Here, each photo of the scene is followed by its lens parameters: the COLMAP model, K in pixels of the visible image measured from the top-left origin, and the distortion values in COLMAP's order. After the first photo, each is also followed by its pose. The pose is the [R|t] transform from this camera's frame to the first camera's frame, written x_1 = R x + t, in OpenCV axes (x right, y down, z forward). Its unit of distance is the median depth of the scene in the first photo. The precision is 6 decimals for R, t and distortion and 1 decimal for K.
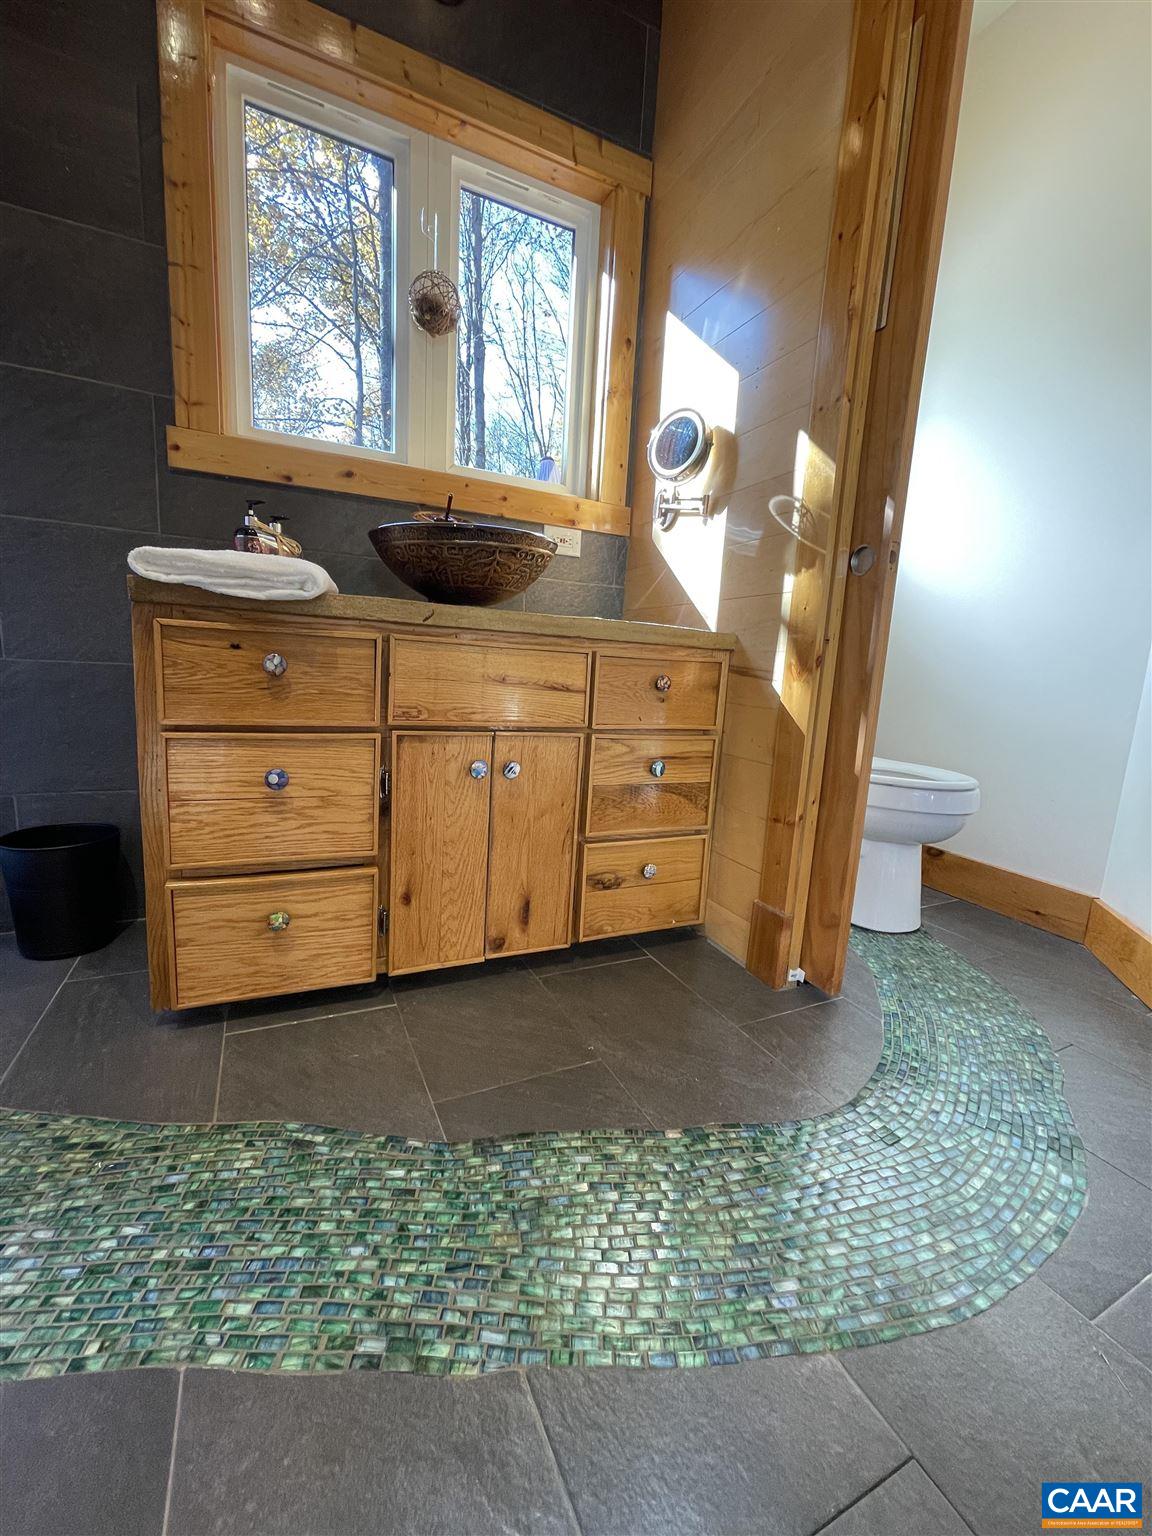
lens RADIAL K [[624.3, 0, 580.6], [0, 624.3, 763.1], [0, 0, 1]] dist [-0.010357, 0.006389]
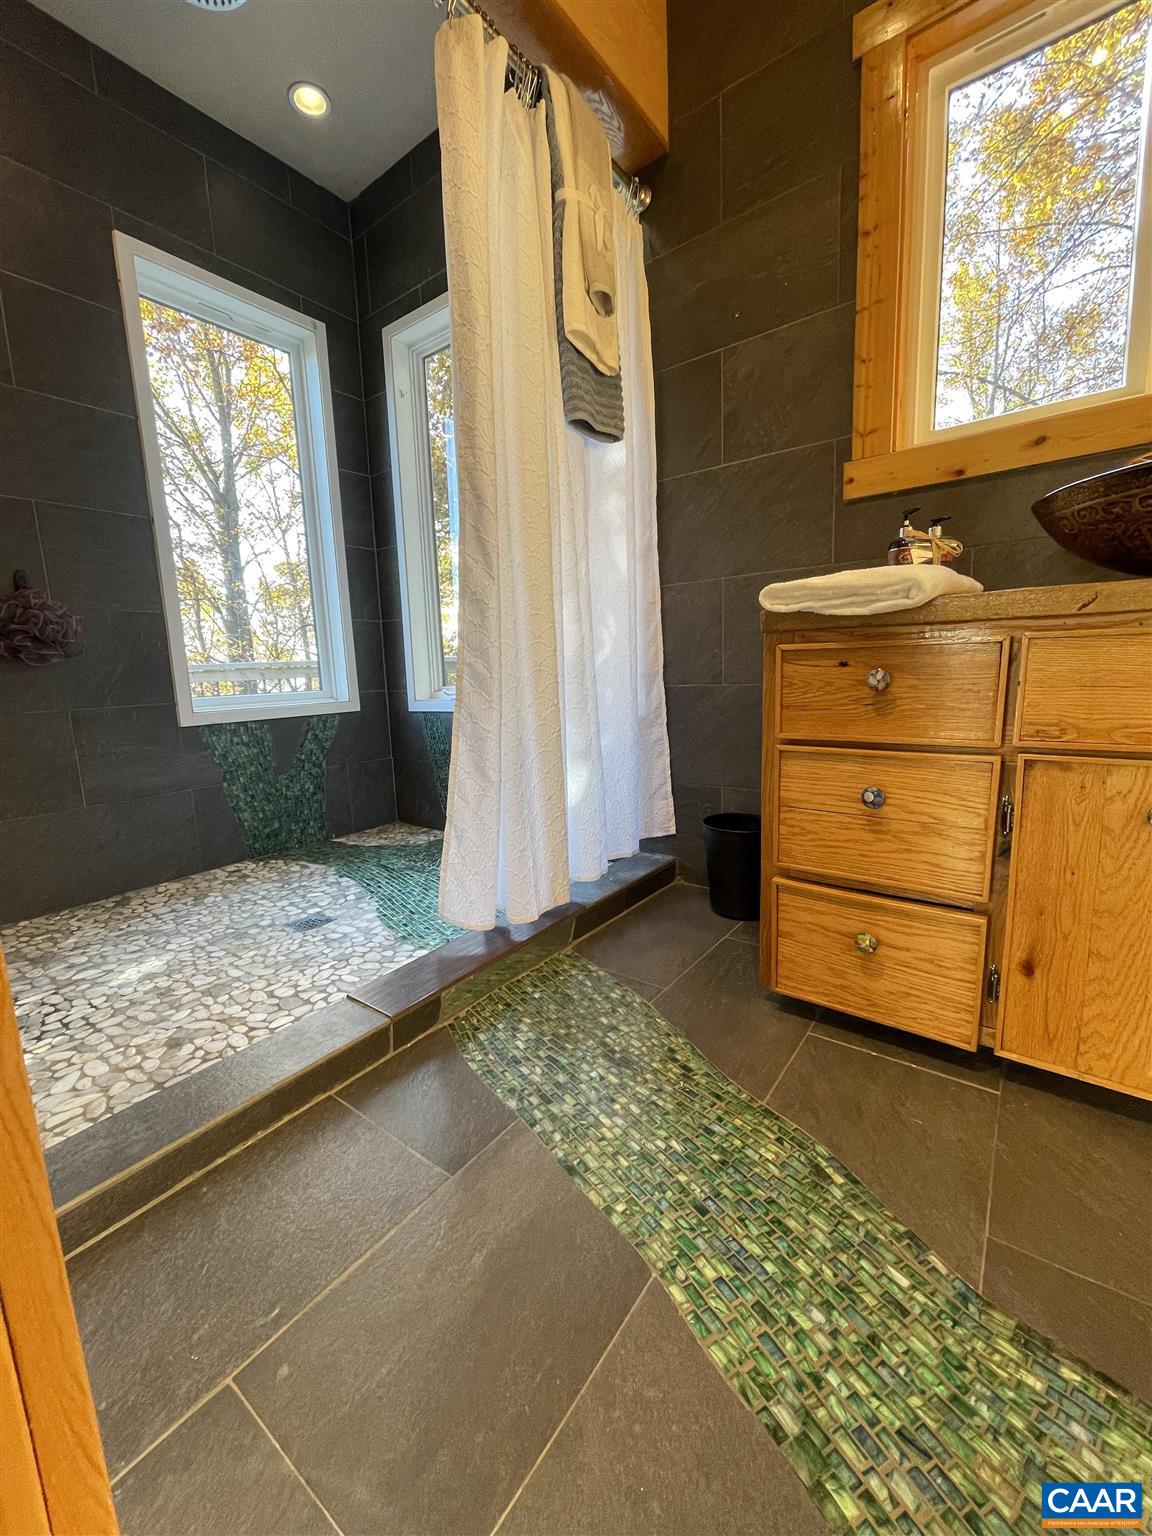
lens RADIAL K [[624.5, 0, 574.8], [0, 624.5, 764.3], [0, 0, 1]] dist [-0.000743, -0.000381]
pose [[0.452075, 0.066024, -0.889533, 0.172483], [-0.079832, 0.996250, 0.033373, -0.022131], [0.888400, 0.055926, 0.455650, 0.149514]]
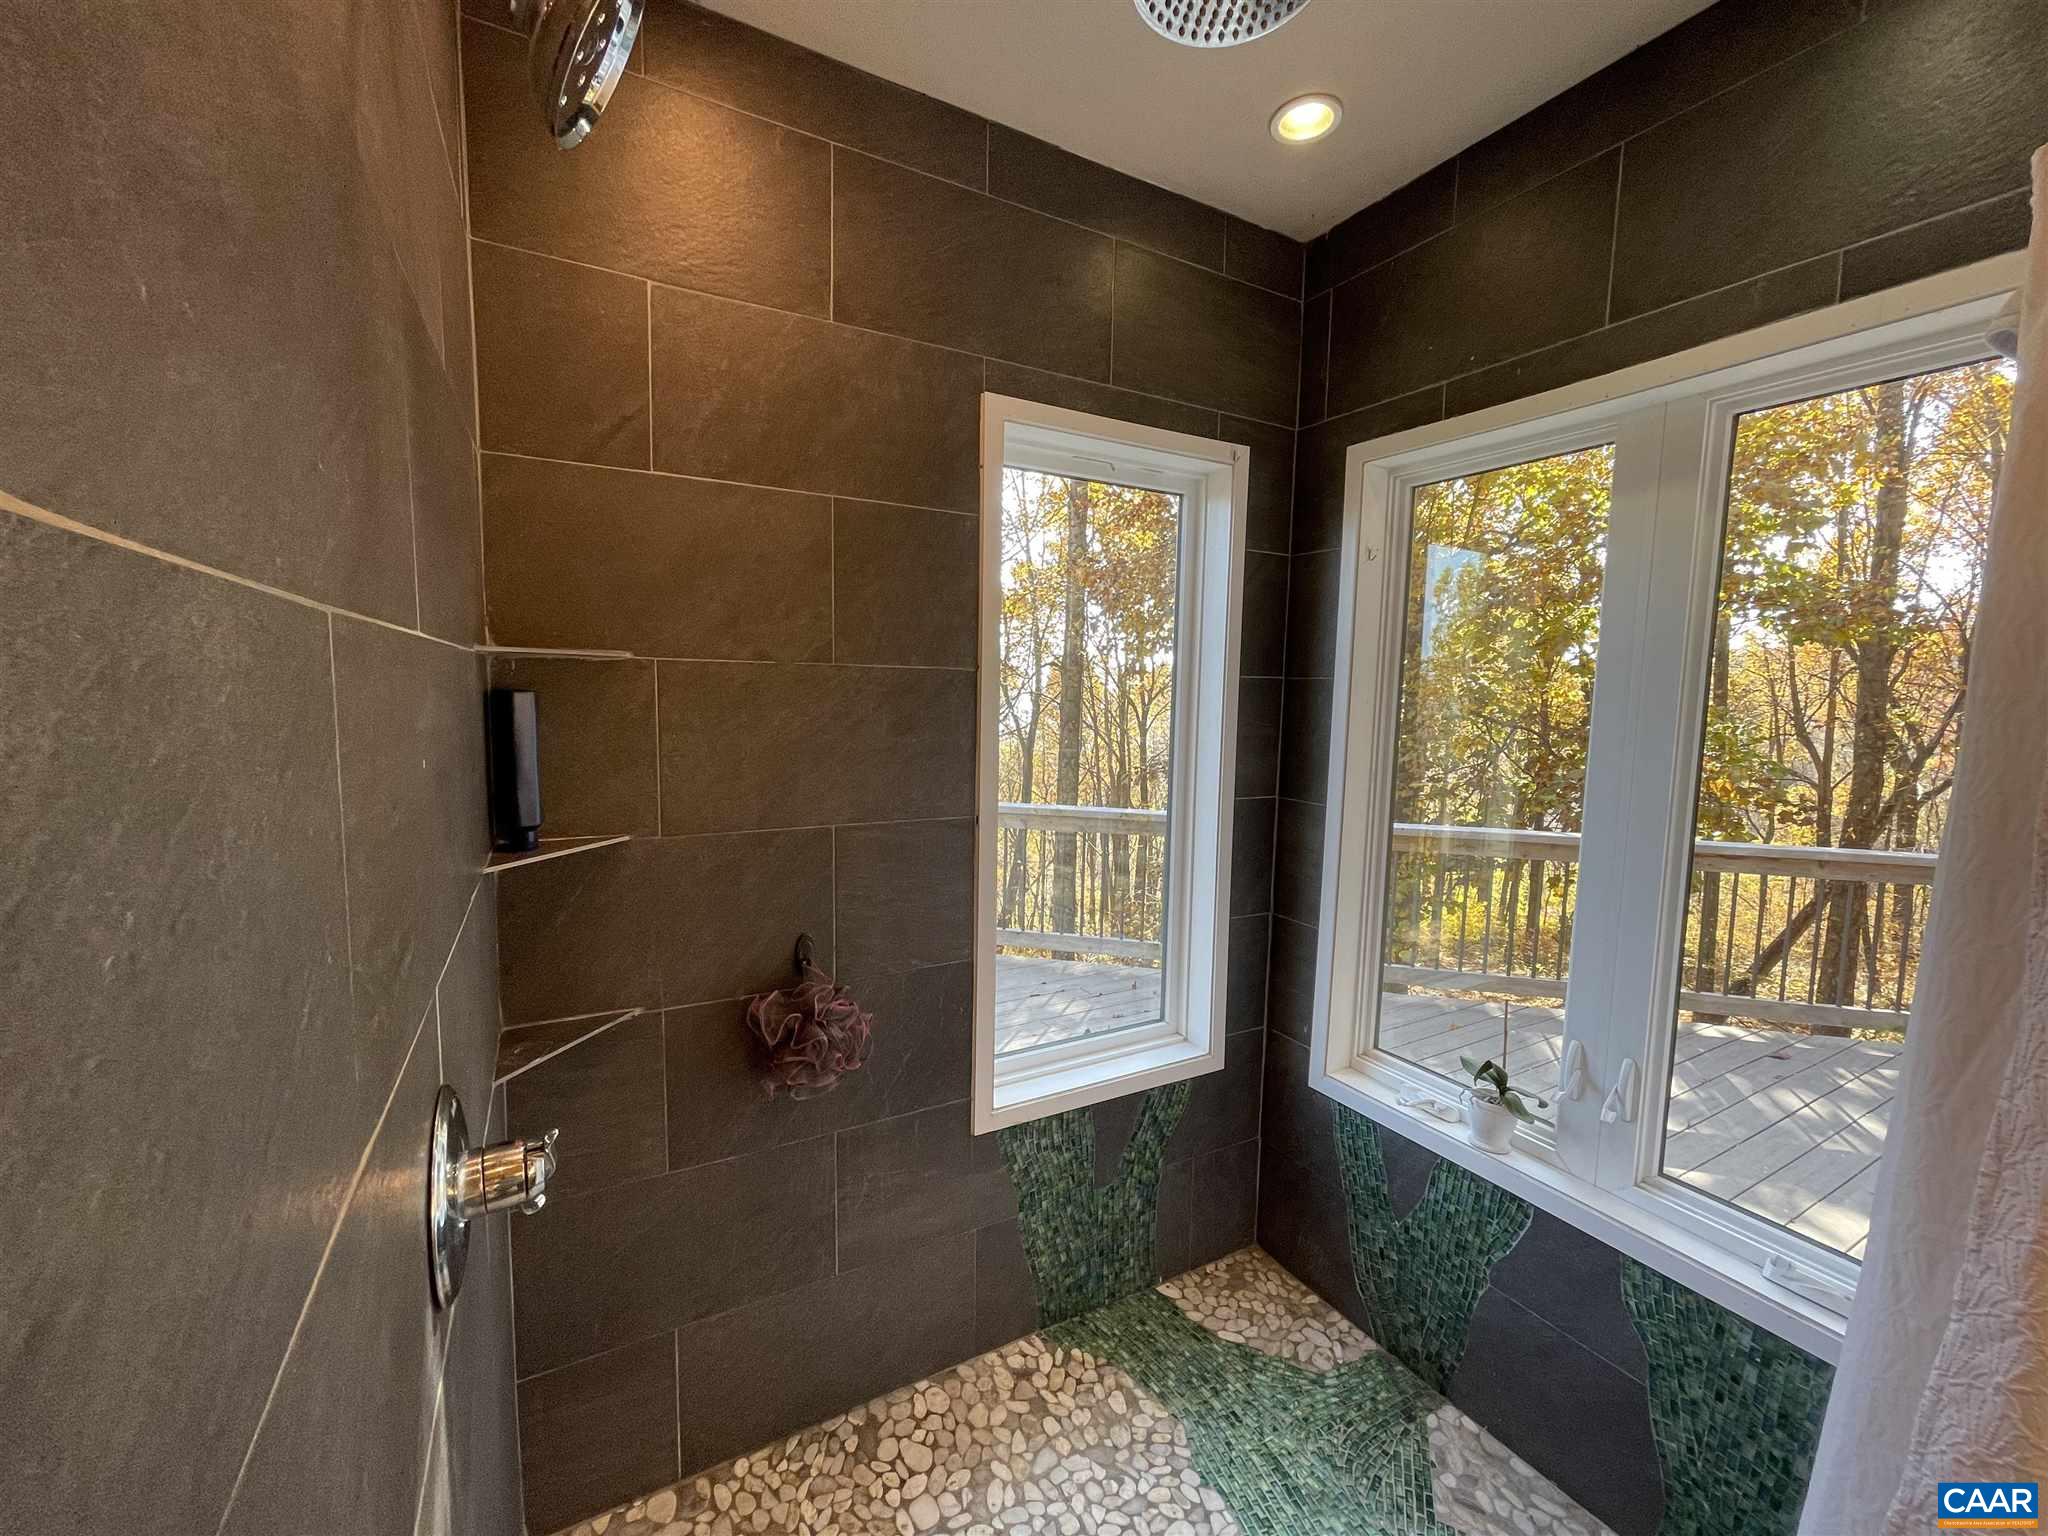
lens RADIAL K [[832.7, 0, 1016.5], [0, 832.7, 768.0], [0, 0, 1]] dist [-0.000743, -0.000381]
pose [[0.059630, 0.044366, -0.997234, -0.565782], [-0.172575, 0.984427, 0.033477, -0.772562], [0.983190, 0.170102, 0.066358, -0.223667]]
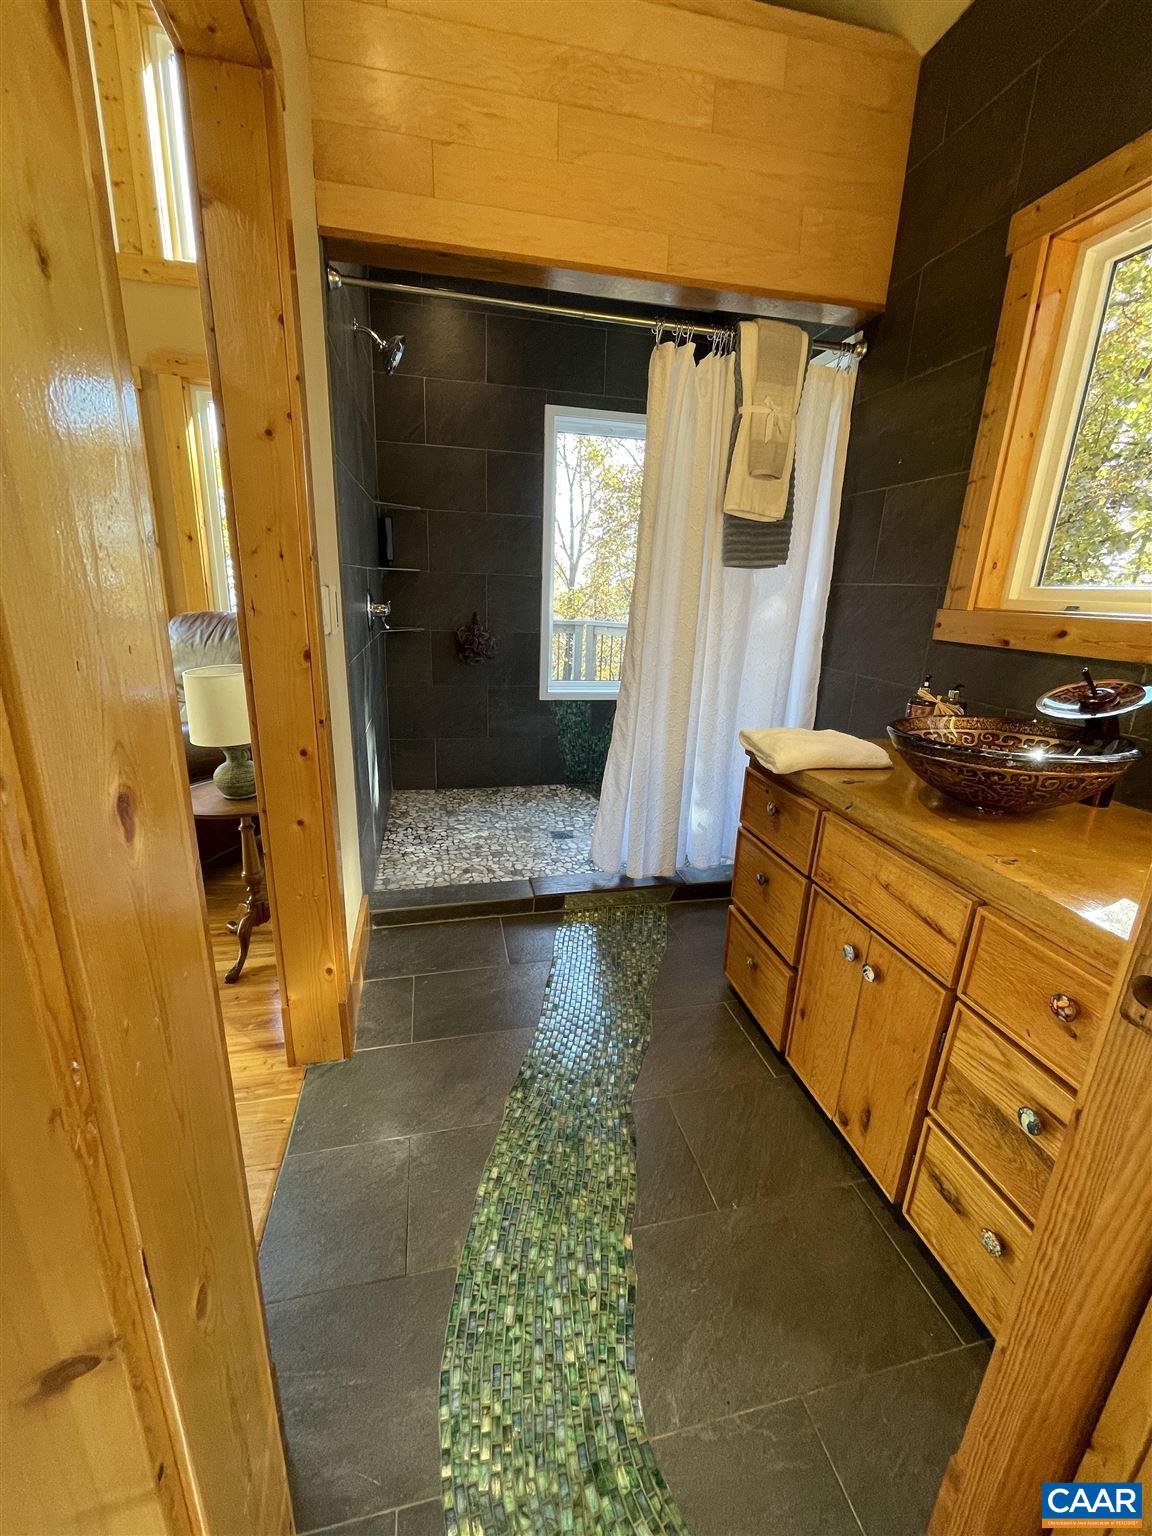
lens RADIAL K [[624.5, 0, 574.8], [0, 624.5, 764.3], [0, 0, 1]] dist [-0.000743, -0.000381]
pose [[-0.227825, 0.213404, -0.950029, 1.063306], [-0.202500, 0.943970, 0.260604, -0.569687], [0.952412, 0.251753, -0.171846, 0.789704]]
